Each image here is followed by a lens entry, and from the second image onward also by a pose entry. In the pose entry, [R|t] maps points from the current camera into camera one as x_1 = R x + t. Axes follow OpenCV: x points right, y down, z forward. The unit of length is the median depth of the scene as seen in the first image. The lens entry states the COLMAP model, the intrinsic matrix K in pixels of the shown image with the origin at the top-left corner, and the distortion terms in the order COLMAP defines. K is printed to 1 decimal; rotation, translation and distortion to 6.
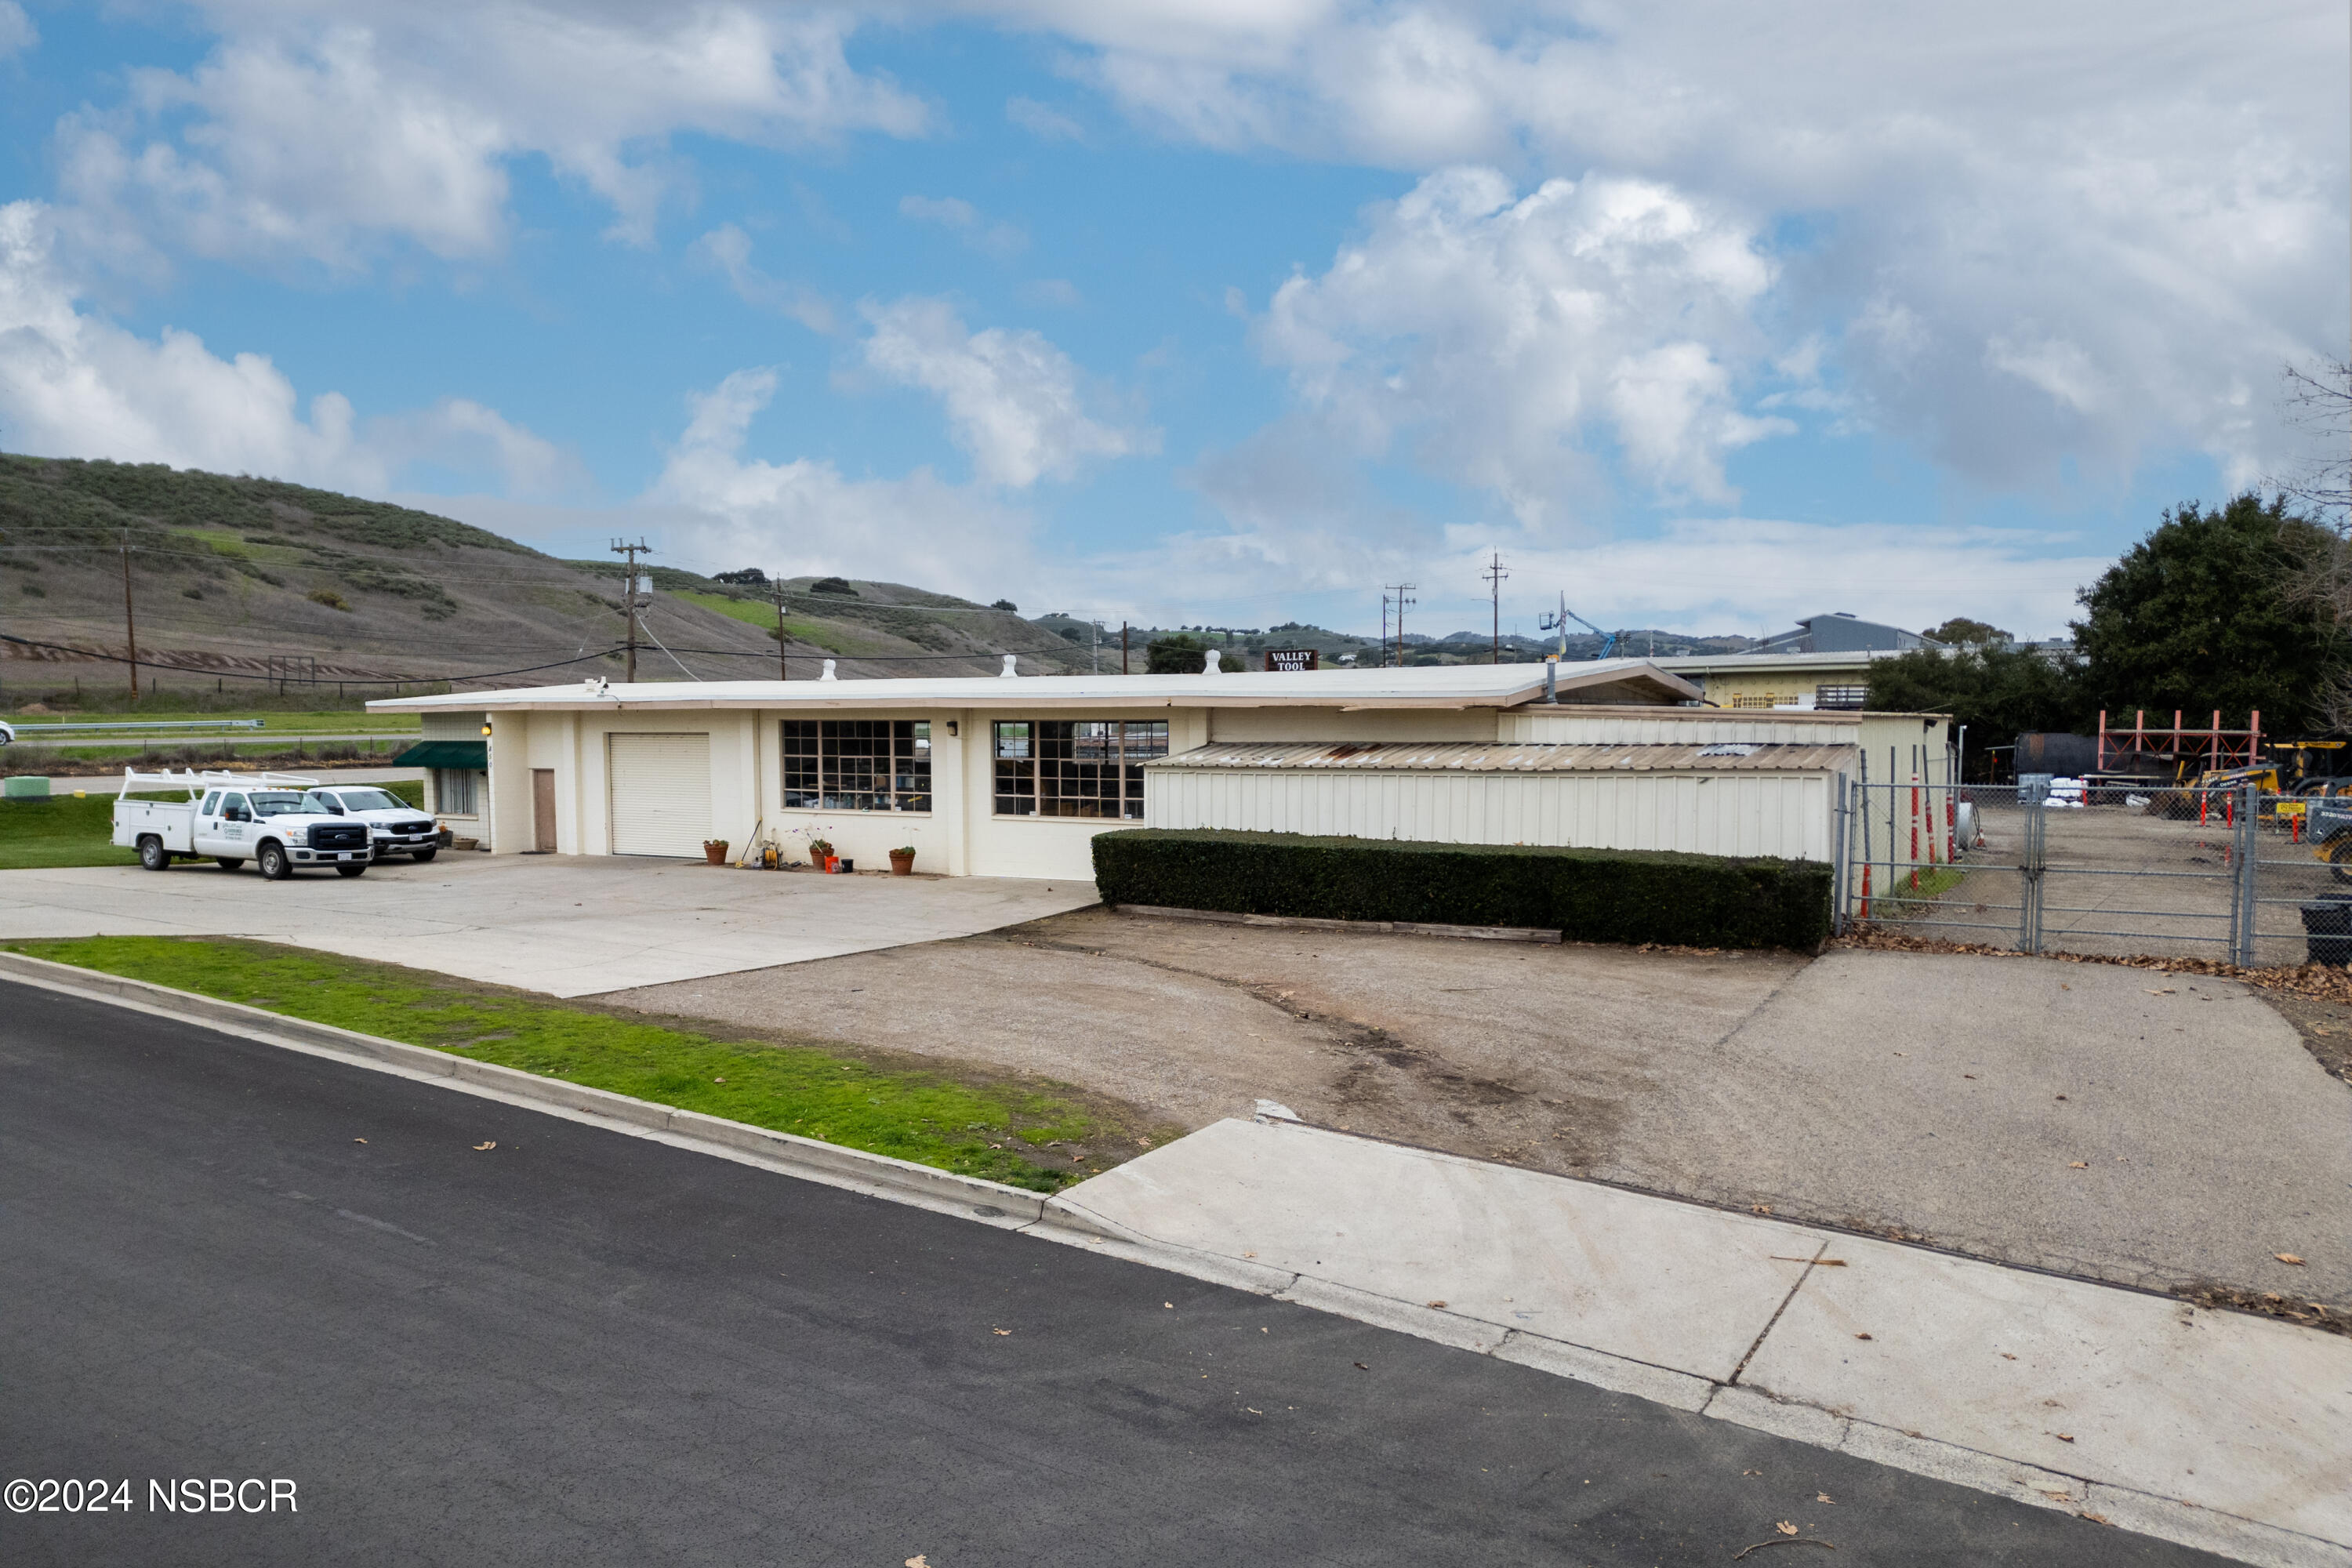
lens RADIAL K [[1575.0, 0, 1176.0], [0, 1575.0, 784.0], [0, 0, 1]] dist [-0.003430, -0.161097]
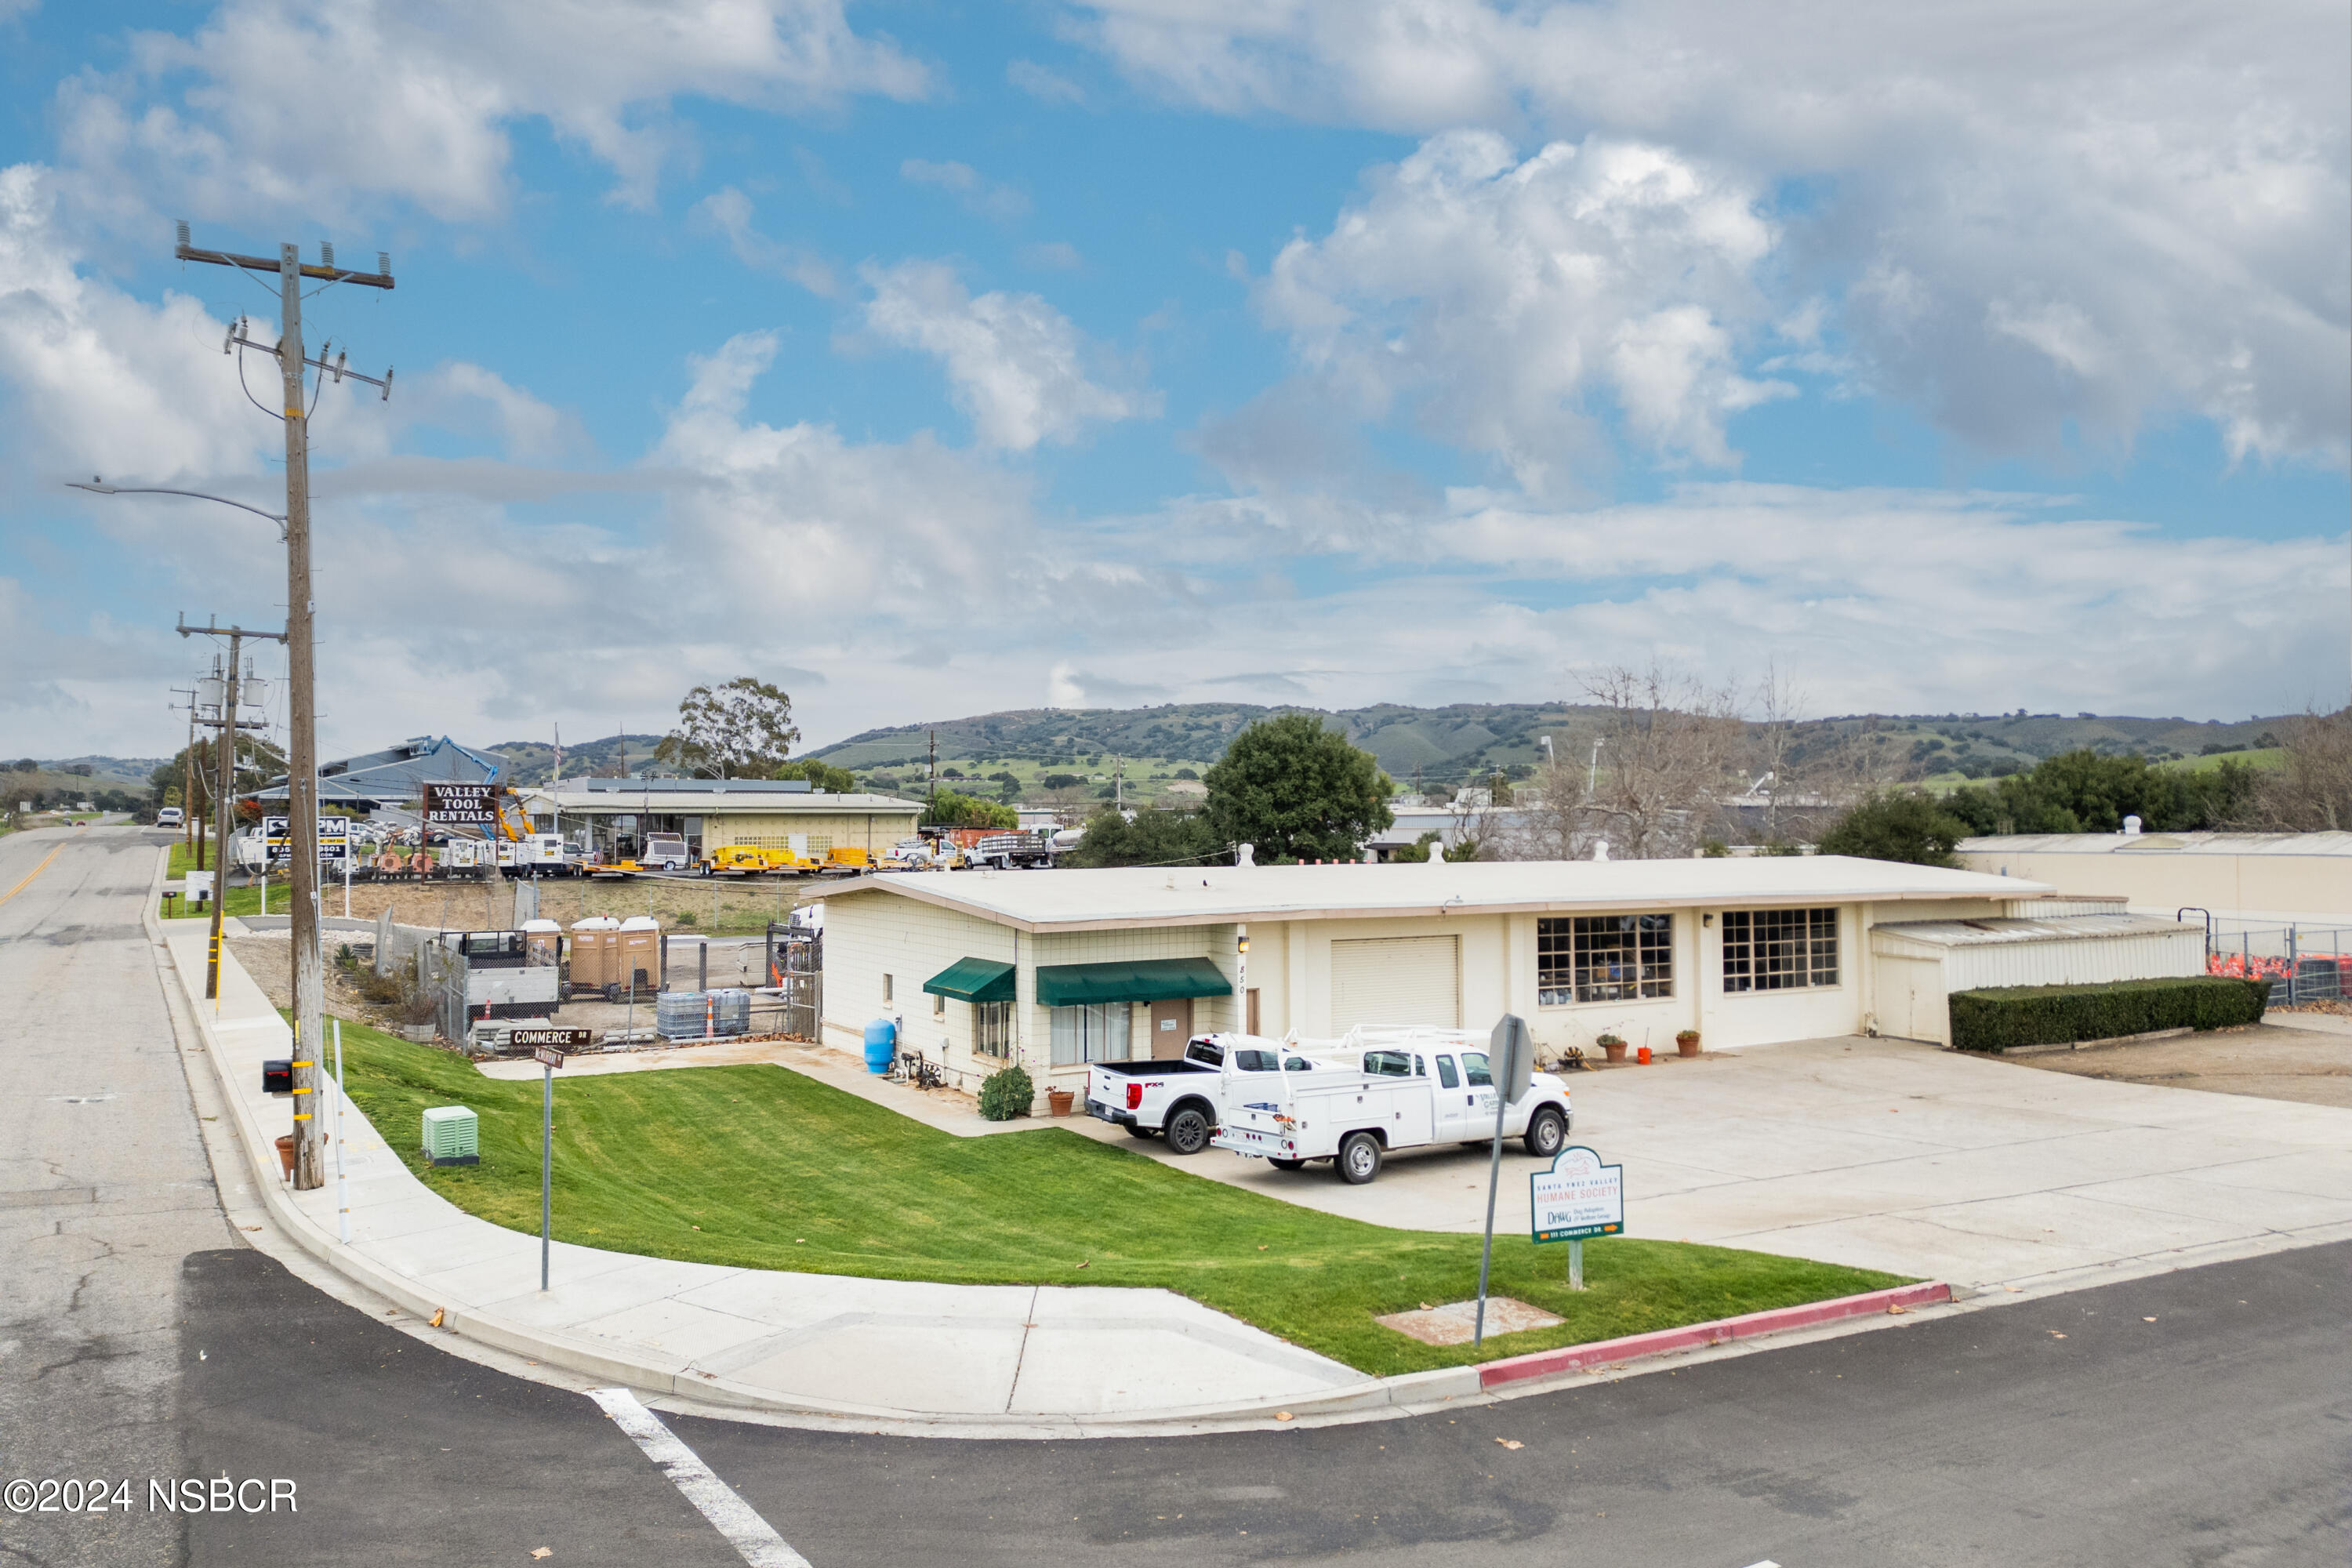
lens RADIAL K [[1637.2, 0, 1172.9], [0, 1637.2, 710.0], [0, 0, 1]] dist [0.068552, -0.001251]
pose [[0.523623, 0.064868, 0.849477, -1.349528], [0.045971, 0.993493, -0.104202, -0.078341], [-0.850709, 0.093614, 0.517234, 0.680821]]
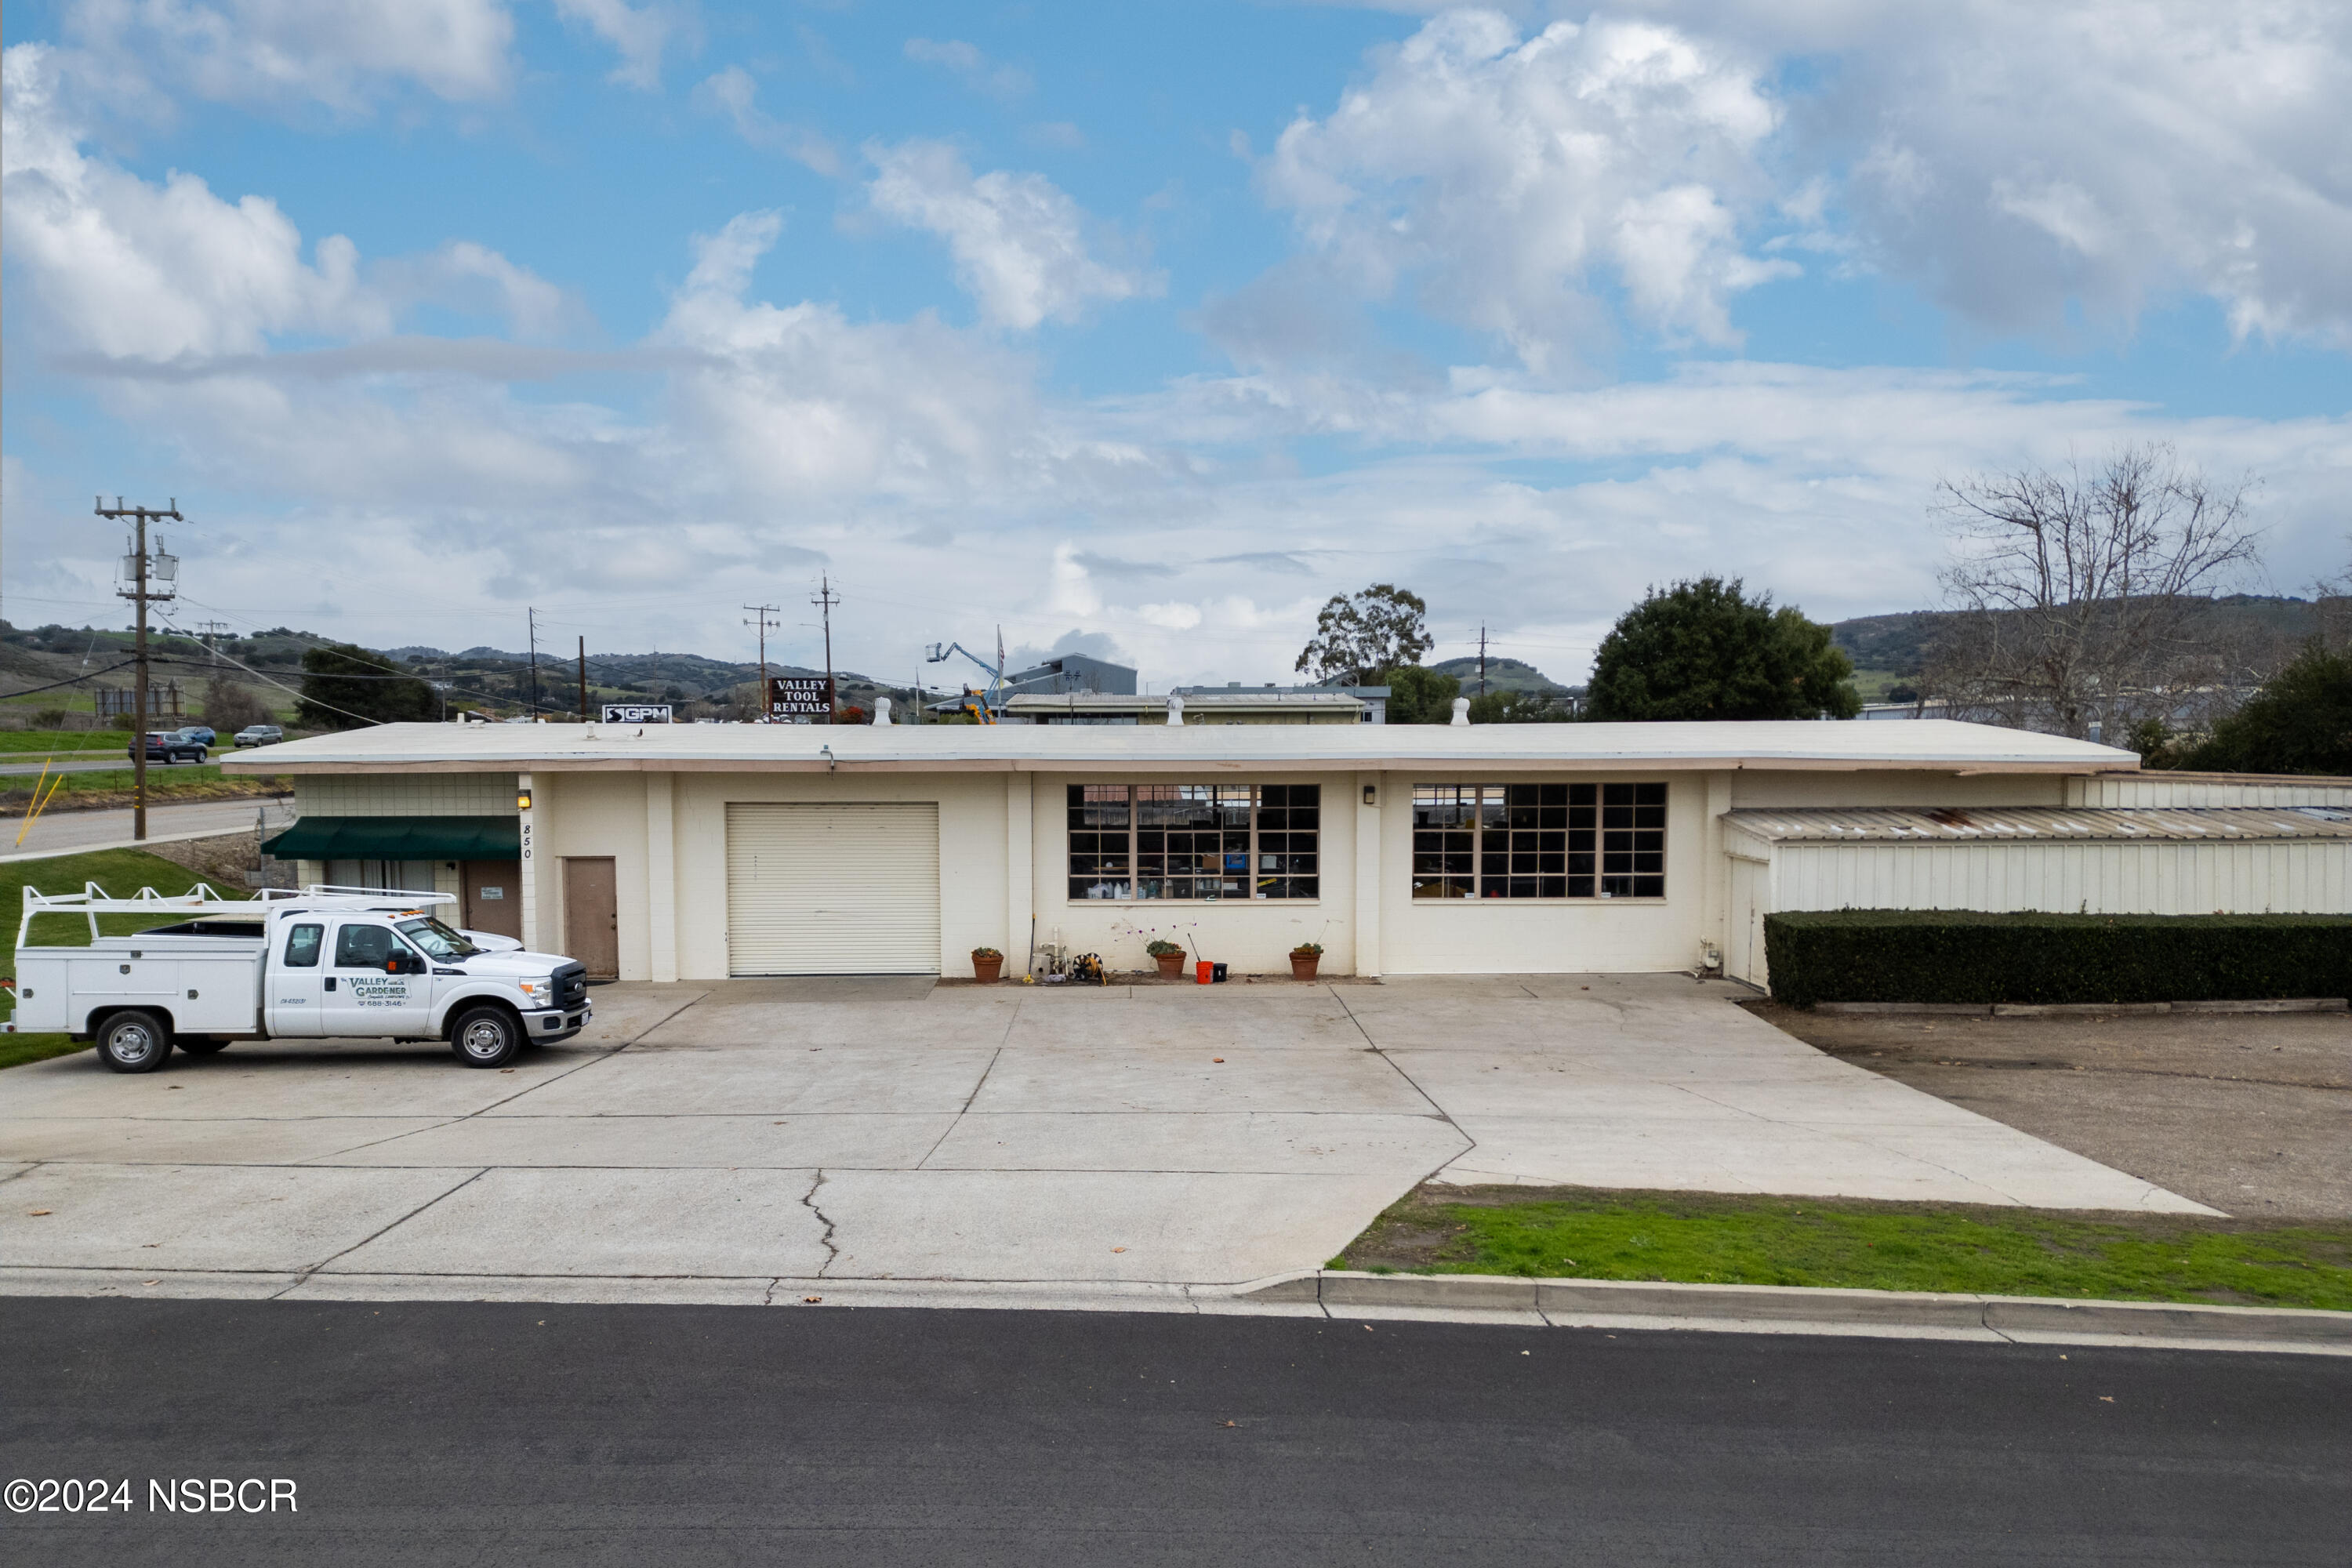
lens RADIAL K [[1633.4, 0, 1113.1], [0, 1633.4, 787.7], [0, 0, 1]] dist [0.136728, -0.183783]
pose [[0.880295, -0.007044, 0.474374, -0.641531], [0.022200, 0.999406, -0.026355, -0.018735], [-0.473907, 0.033732, 0.879929, 0.318124]]
